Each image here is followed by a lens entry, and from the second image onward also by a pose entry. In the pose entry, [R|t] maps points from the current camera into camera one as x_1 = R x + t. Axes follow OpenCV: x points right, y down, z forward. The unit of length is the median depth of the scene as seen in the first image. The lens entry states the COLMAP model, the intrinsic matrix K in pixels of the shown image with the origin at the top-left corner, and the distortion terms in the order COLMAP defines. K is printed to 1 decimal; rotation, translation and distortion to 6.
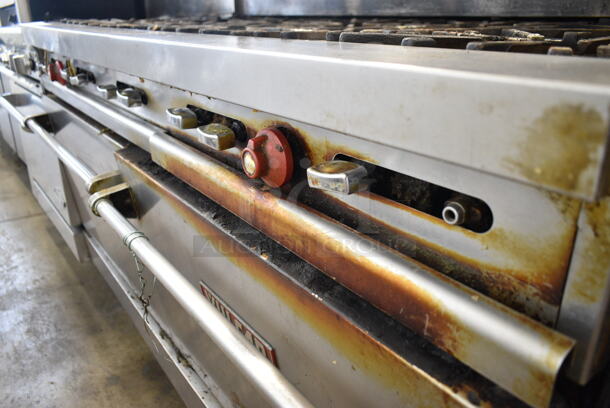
lens RADIAL K [[476.3, 0, 305.0], [0, 476.3, 204.0], [0, 0, 1]] dist [-0.016101, 0.002661]
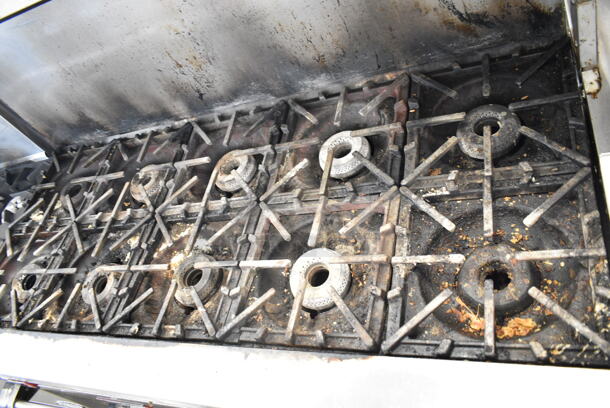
lens RADIAL K [[476.3, 0, 305.0], [0, 476.3, 204.0], [0, 0, 1]] dist [-0.016101, 0.002661]
pose [[0.703481, -0.697833, 0.134702, 0.036725], [0.614087, 0.692233, 0.379091, -1.507333], [-0.357787, -0.183964, 0.915503, -0.206092]]
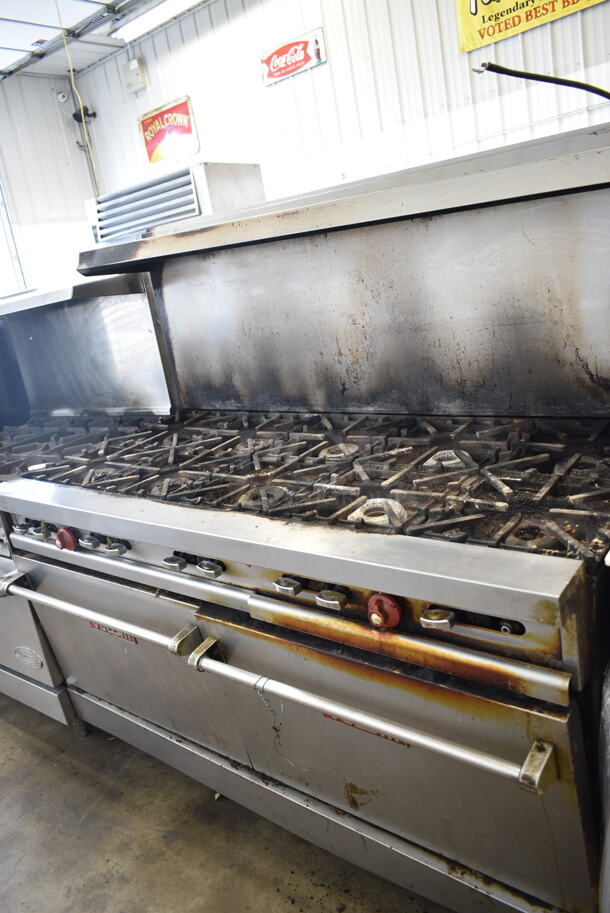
lens RADIAL K [[712.9, 0, 305.0], [0, 712.9, 456.5], [0, 0, 1]] dist [-0.016101, 0.002661]
pose [[0.956961, -0.221735, 0.187243, -0.740166], [0.241810, 0.965957, -0.091946, -0.493700], [-0.160481, 0.133266, 0.978001, -1.572007]]
